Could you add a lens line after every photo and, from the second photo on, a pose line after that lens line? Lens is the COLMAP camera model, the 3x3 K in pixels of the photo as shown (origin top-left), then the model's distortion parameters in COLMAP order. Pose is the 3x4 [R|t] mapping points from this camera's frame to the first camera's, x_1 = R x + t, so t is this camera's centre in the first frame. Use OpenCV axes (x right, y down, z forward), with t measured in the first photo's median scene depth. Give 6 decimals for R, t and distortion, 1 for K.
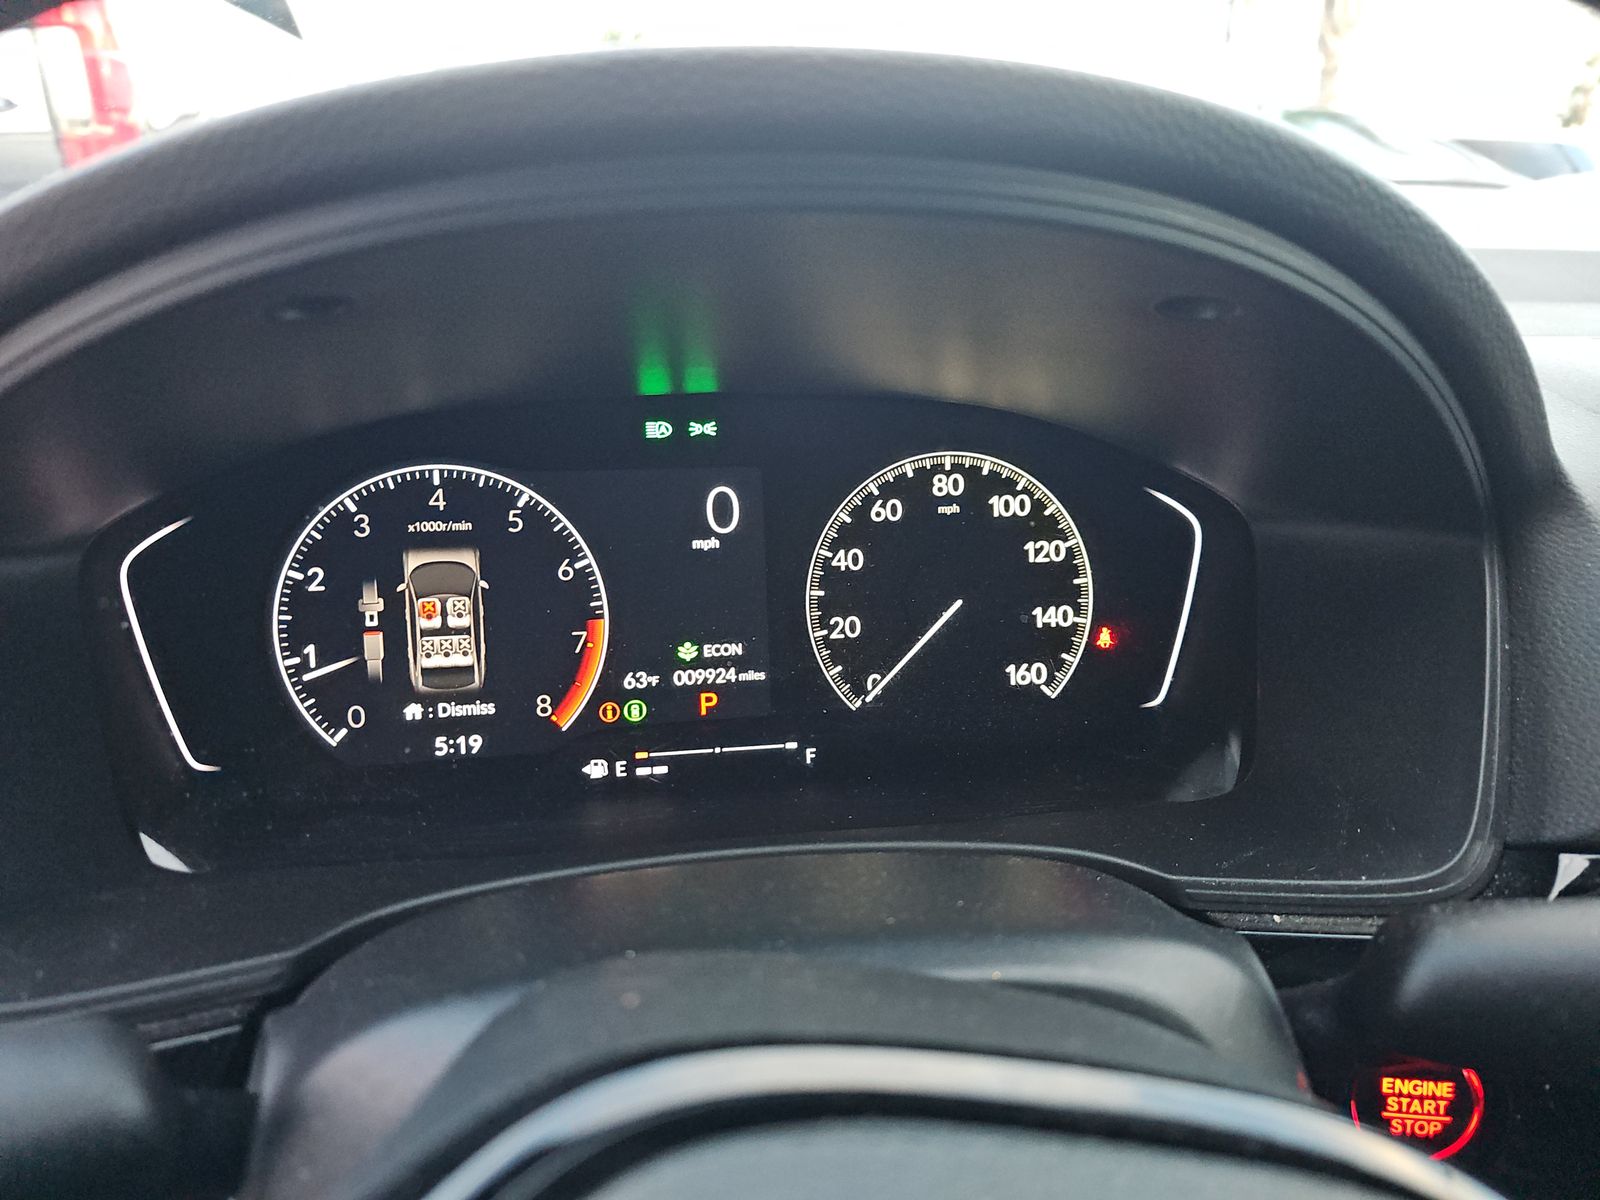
lens RADIAL K [[1064.8, 0, 799.0], [0, 1064.8, 598.3], [0, 0, 1]] dist [0.020083, -0.003659]
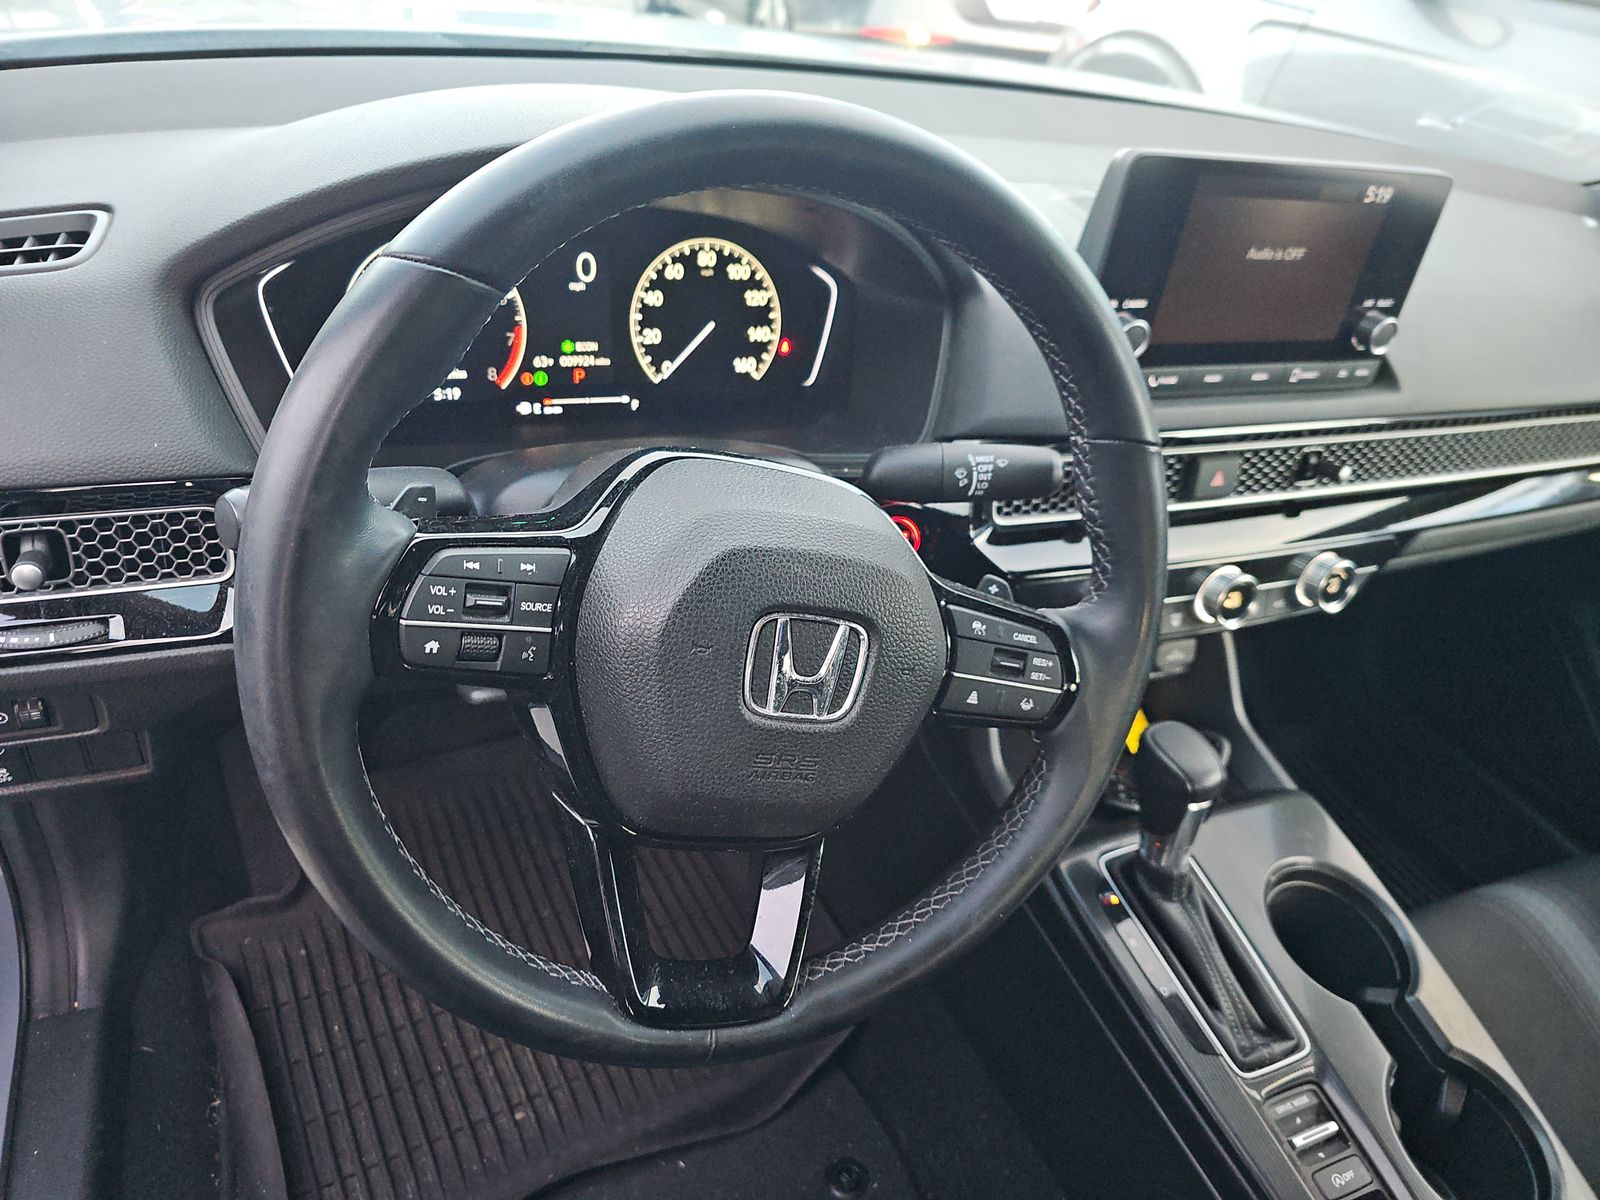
lens RADIAL K [[1064.8, 0, 790.7], [0, 1064.8, 595.8], [0, 0, 1]] dist [0.020083, -0.003659]
pose [[0.957869, -0.034210, 0.285160, -0.272594], [-0.040901, 0.966512, 0.253339, -0.016634], [-0.284278, -0.254329, 0.924393, -0.913362]]
